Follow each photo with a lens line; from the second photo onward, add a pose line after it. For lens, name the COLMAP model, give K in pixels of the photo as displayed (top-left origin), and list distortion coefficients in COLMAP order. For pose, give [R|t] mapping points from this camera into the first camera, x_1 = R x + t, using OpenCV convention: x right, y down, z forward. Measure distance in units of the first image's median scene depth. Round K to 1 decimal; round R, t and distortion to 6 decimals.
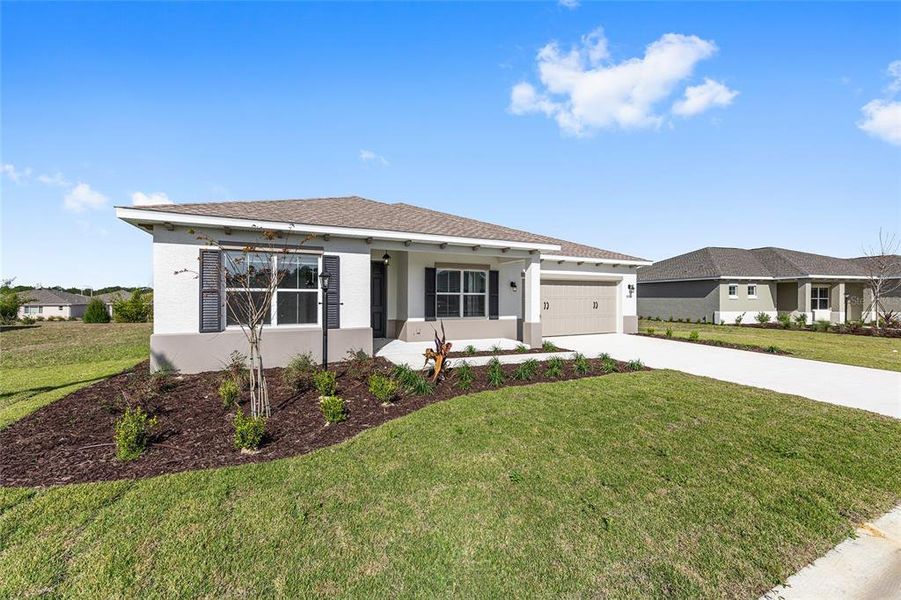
lens RADIAL K [[365.0, 0, 451.5], [0, 365.0, 302.8], [0, 0, 1]] dist [0.000322, 0.000556]
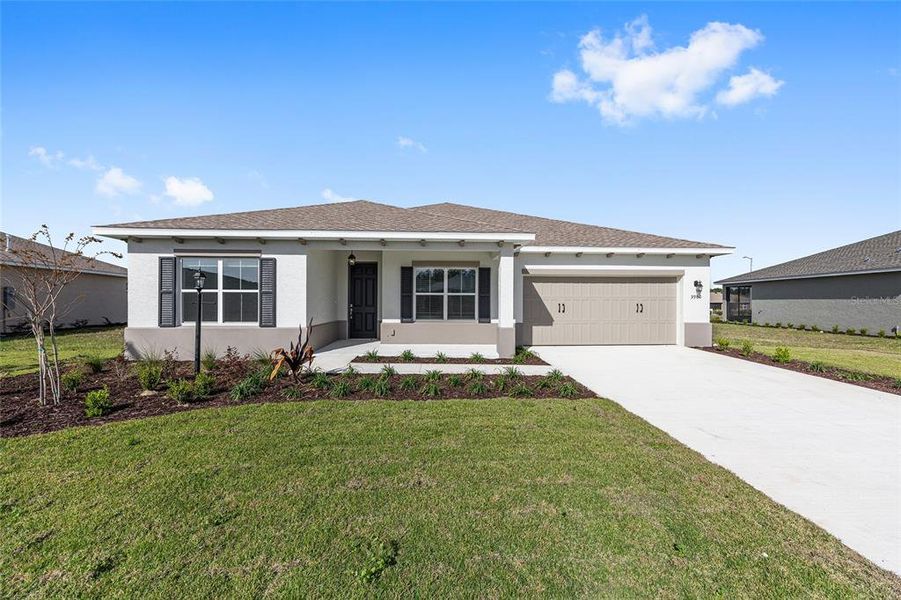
lens RADIAL K [[363.1, 0, 449.0], [0, 363.1, 300.0], [0, 0, 1]] dist [-0.000181, -0.000107]
pose [[0.926921, 0.000200, -0.375257, 0.401056], [-0.005563, 0.999897, -0.013209, 0.002270], [0.375216, 0.014331, 0.926827, 0.165971]]
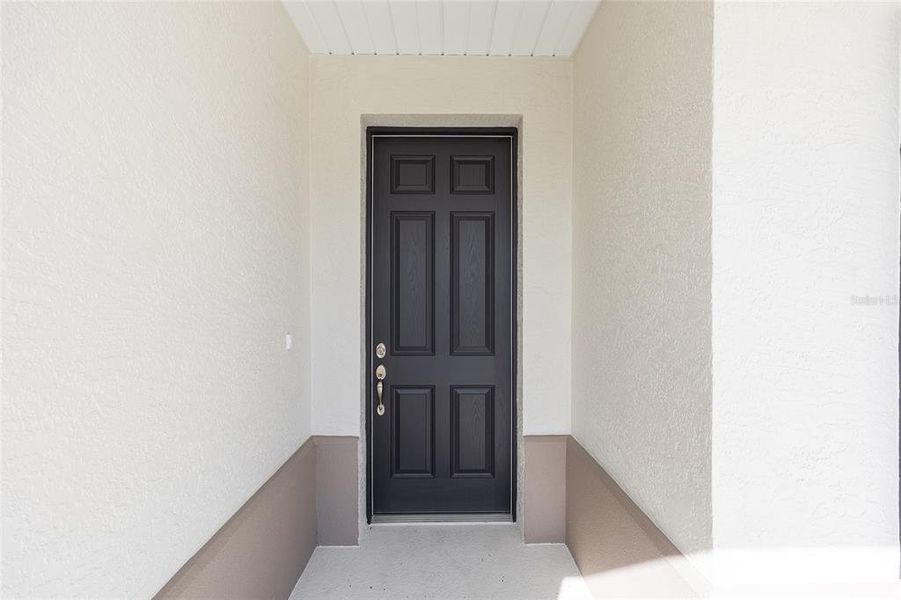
lens RADIAL K [[365.0, 0, 451.6], [0, 365.0, 302.7], [0, 0, 1]] dist [0.000322, 0.000556]
pose [[0.911880, 0.001208, -0.410454, -0.141175], [0.000033, 0.999995, 0.003017, -0.022351], [0.410456, -0.002765, 0.911876, 0.870643]]
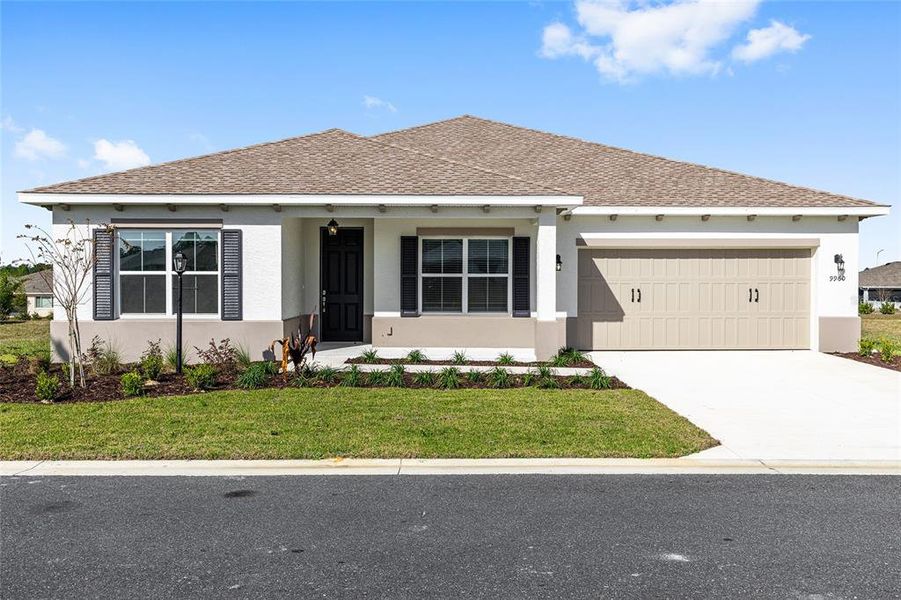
lens RADIAL K [[833.7, 0, 451.4], [0, 833.7, 296.0], [0, 0, 1]] dist [0.003962, 0.000000]
pose [[0.916276, 0.004760, -0.400520, 0.621308], [-0.003766, 0.999988, 0.003269, 0.006808], [0.400531, -0.001487, 0.916282, -0.356605]]
